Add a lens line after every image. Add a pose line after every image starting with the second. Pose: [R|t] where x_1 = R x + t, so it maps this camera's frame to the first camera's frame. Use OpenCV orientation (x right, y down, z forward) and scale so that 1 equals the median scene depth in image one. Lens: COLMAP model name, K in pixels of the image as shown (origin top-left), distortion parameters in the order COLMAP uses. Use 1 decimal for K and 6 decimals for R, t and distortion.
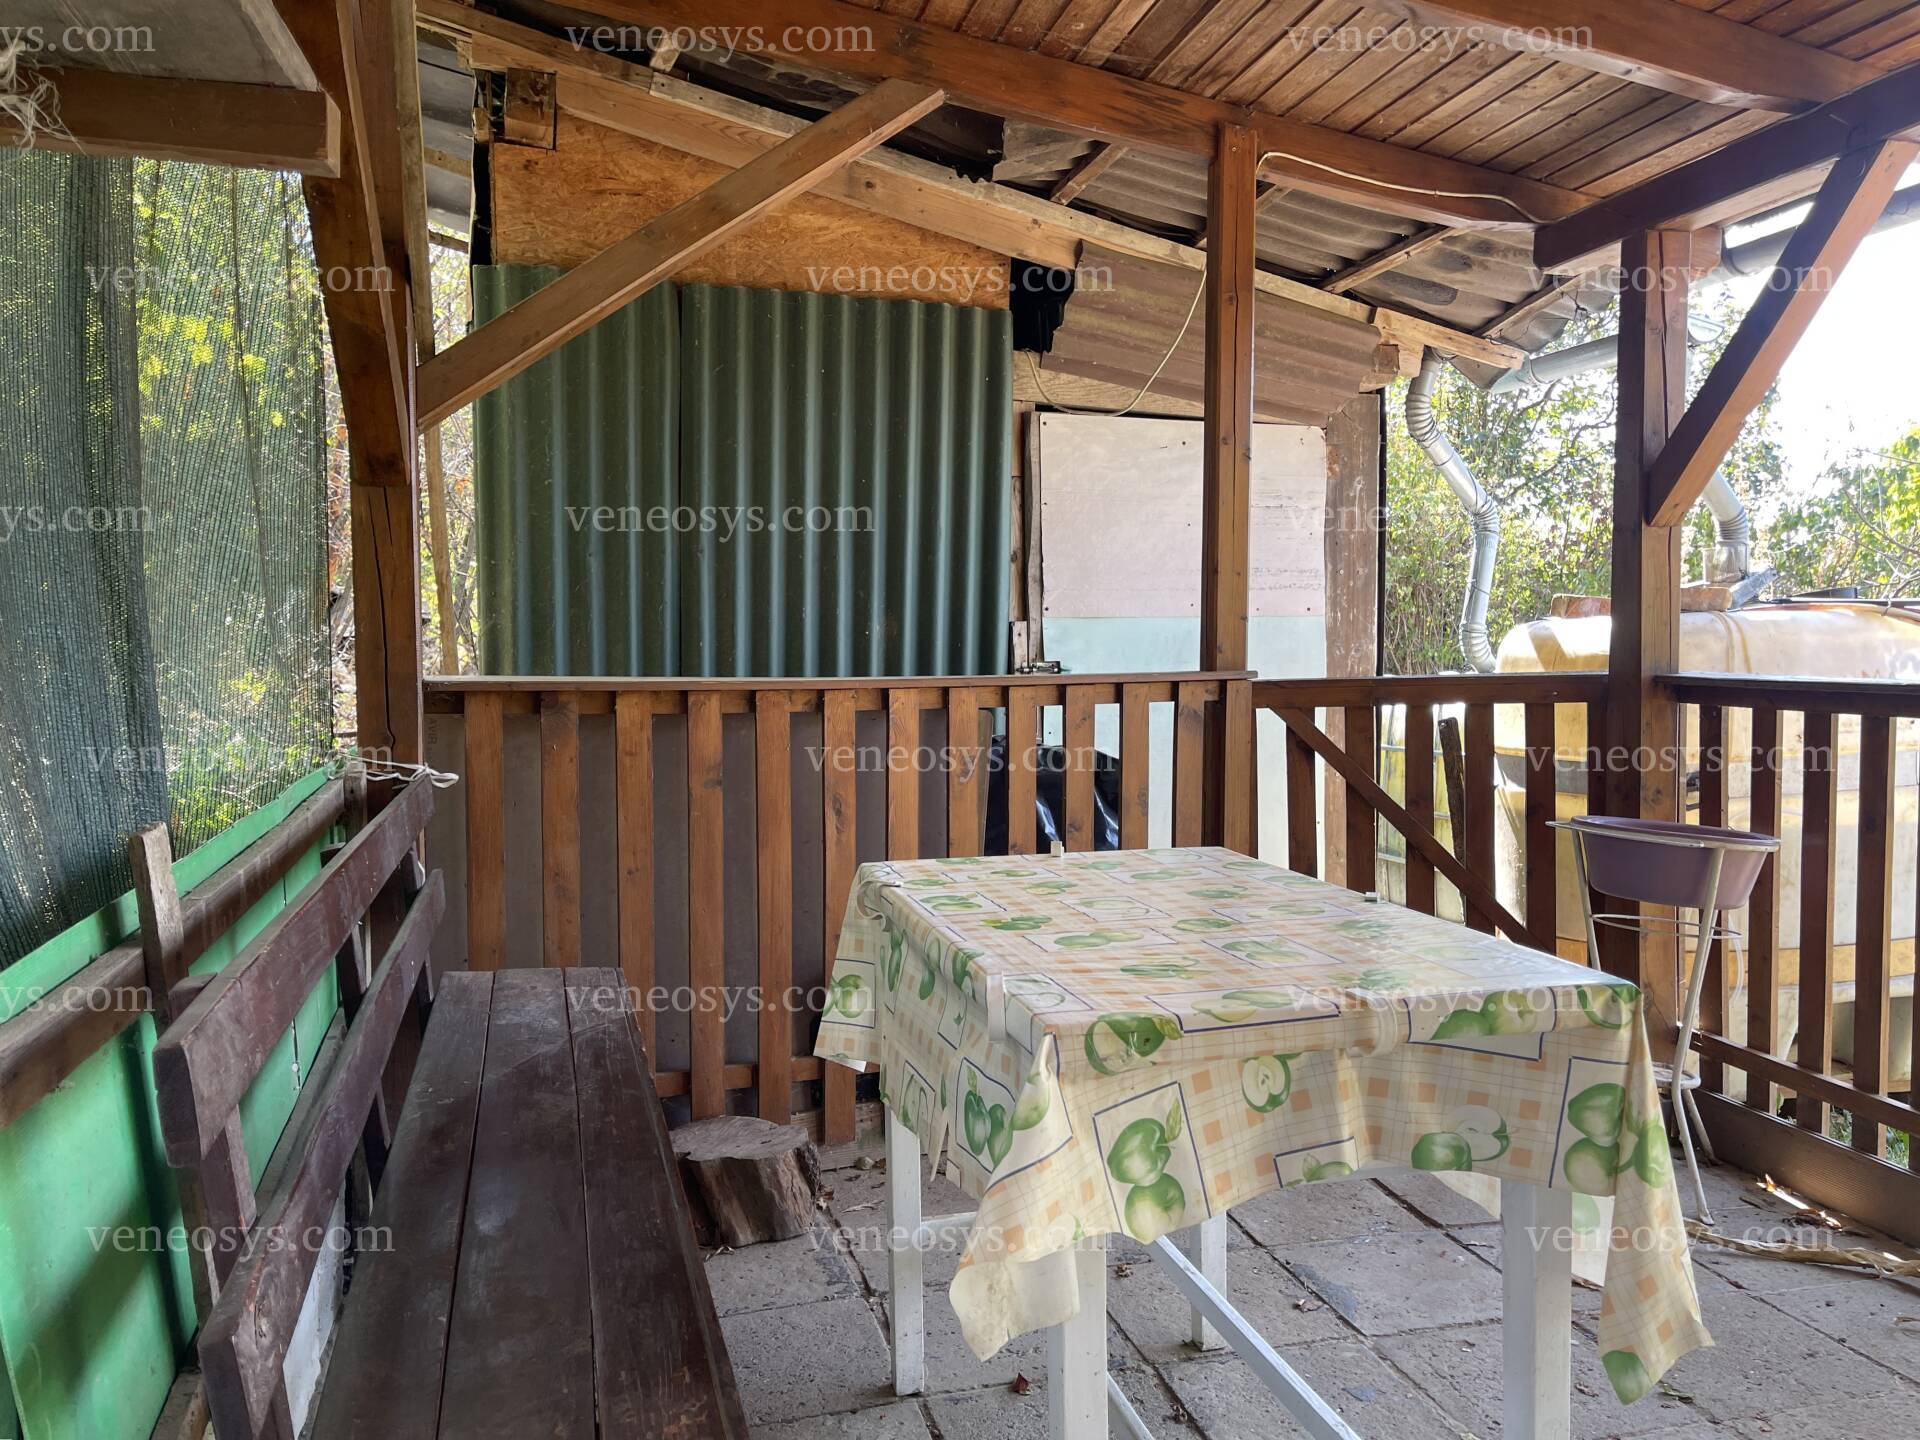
lens RADIAL K [[1503.6, 0, 969.8], [0, 1503.6, 718.0], [0, 0, 1]] dist [0.053912, -0.040844]
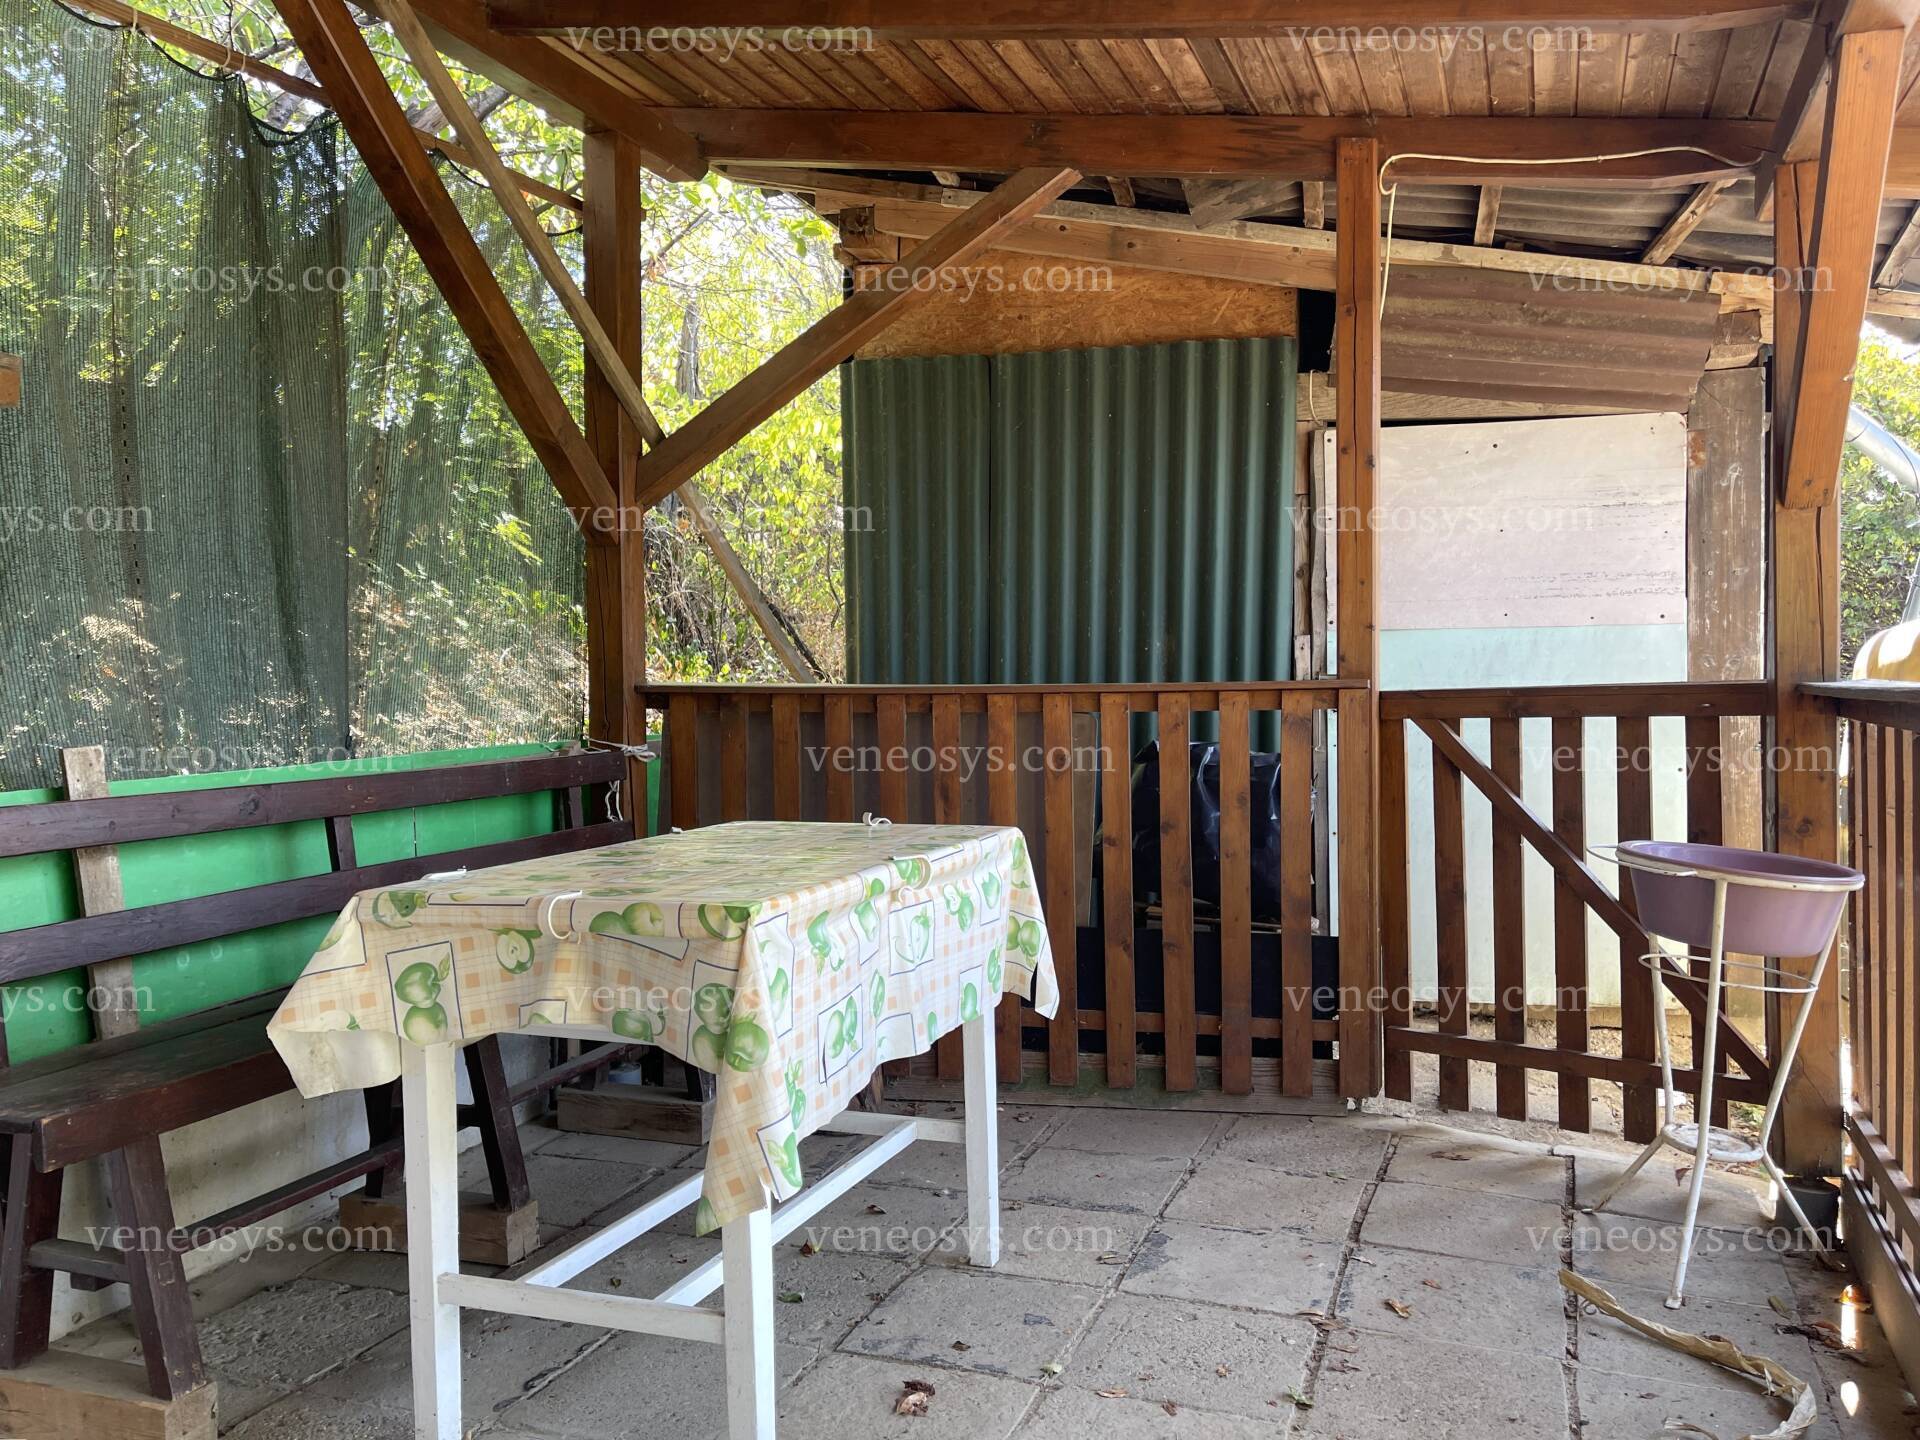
lens RADIAL K [[1499.8, 0, 962.6], [0, 1499.8, 728.6], [0, 0, 1]] dist [0.036536, -0.001096]
pose [[0.812668, 0.017697, -0.582458, 0.498665], [-0.025255, 0.999669, -0.004863, 0.011051], [0.582179, 0.018662, 0.812846, 0.037507]]
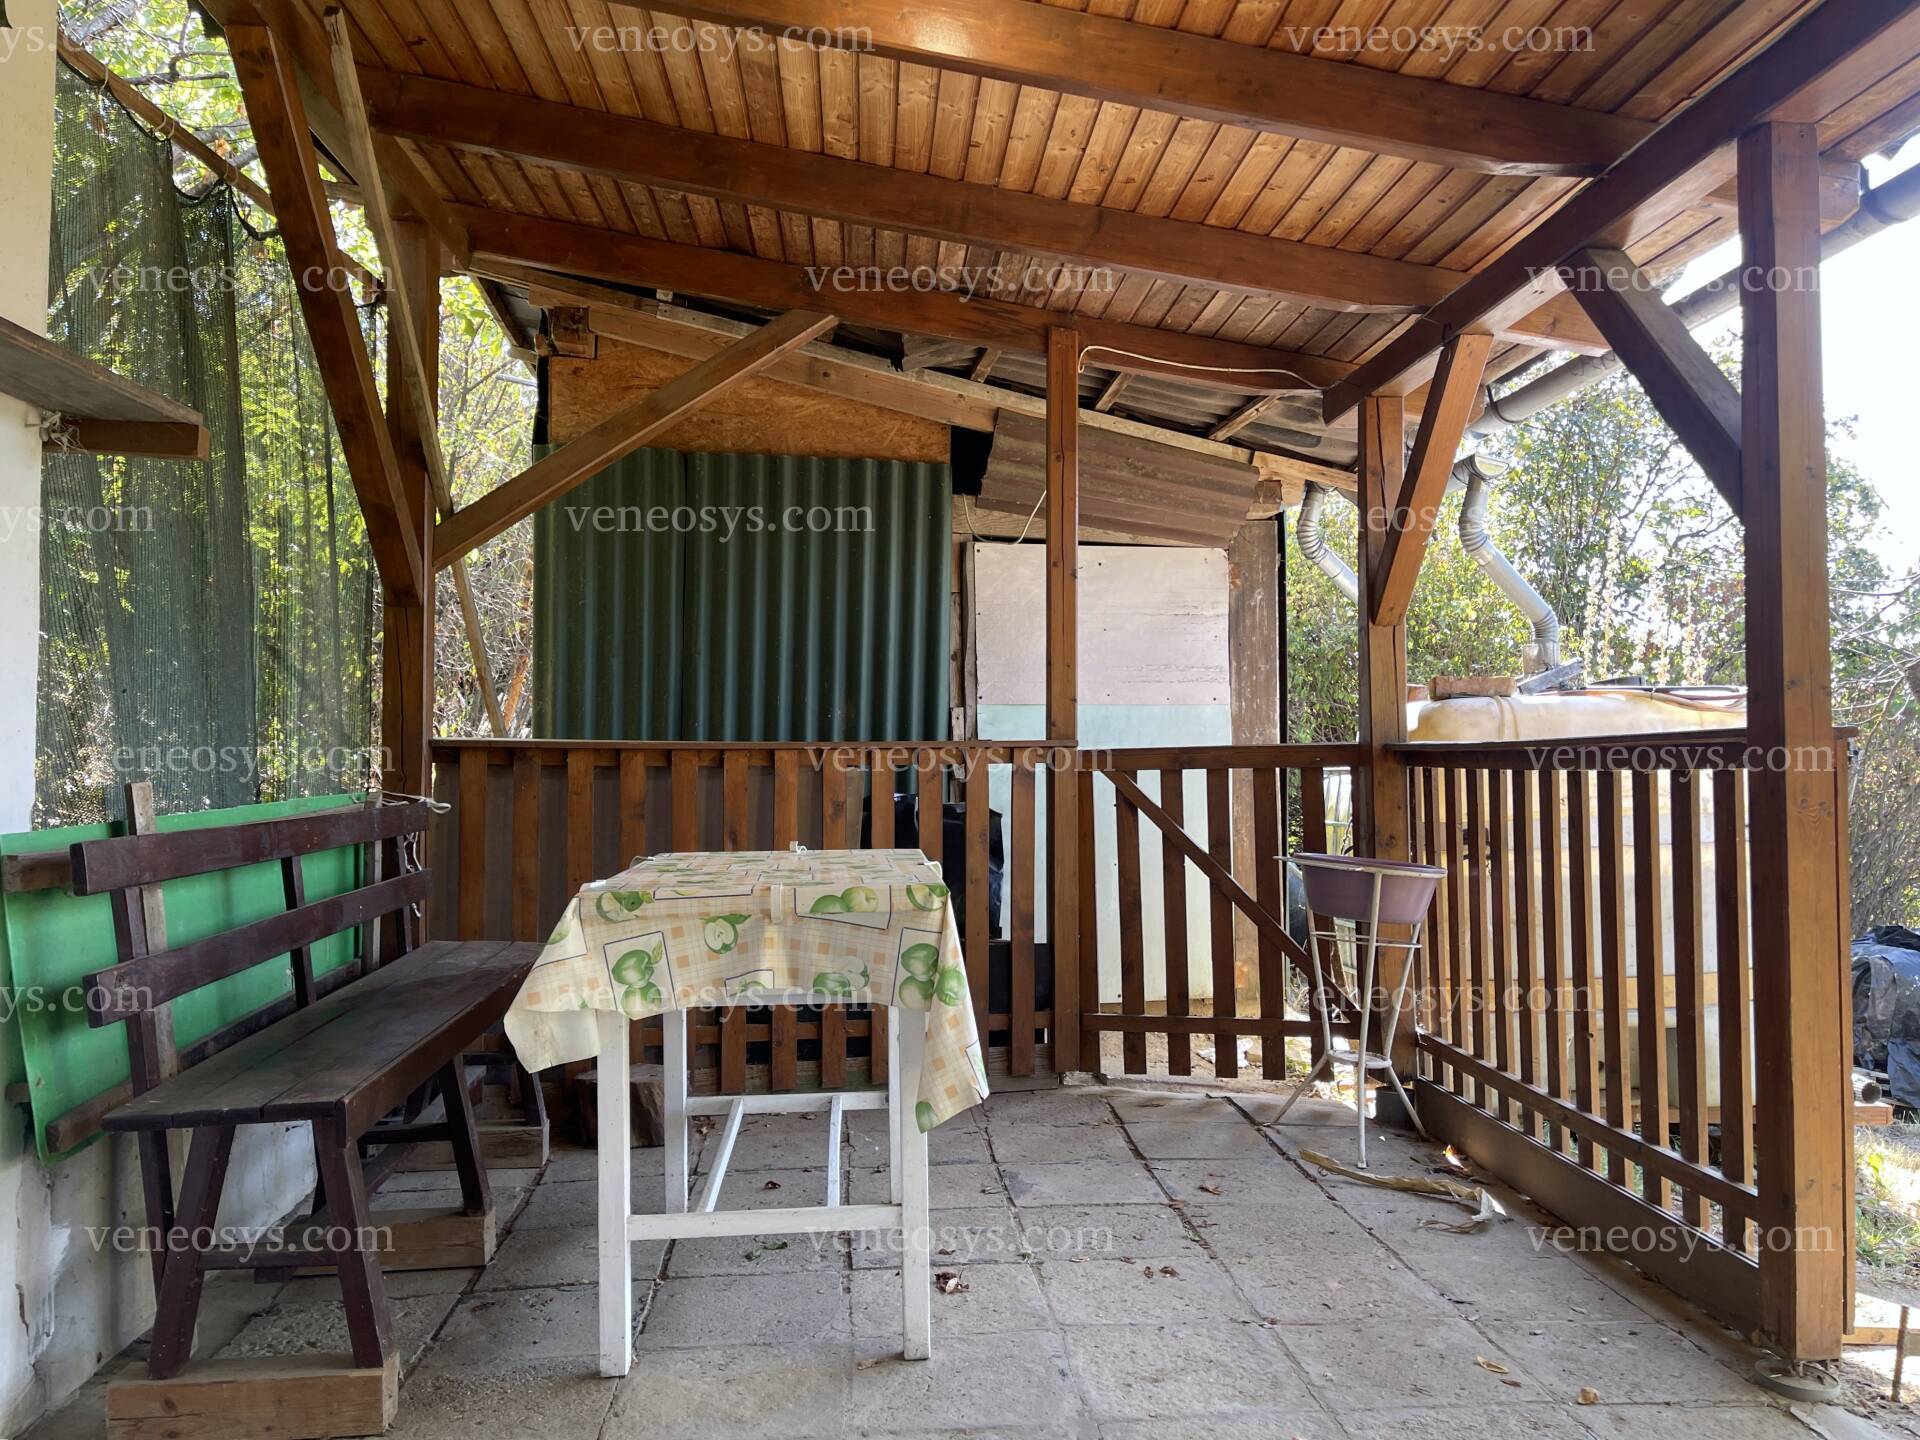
lens RADIAL K [[1520.7, 0, 974.4], [0, 1520.7, 714.7], [0, 0, 1]] dist [0.074477, -0.012709]
pose [[0.985915, -0.001752, -0.167239, 0.289783], [-0.011549, 0.996845, -0.078527, 0.044806], [0.166849, 0.079352, 0.982784, -0.262363]]
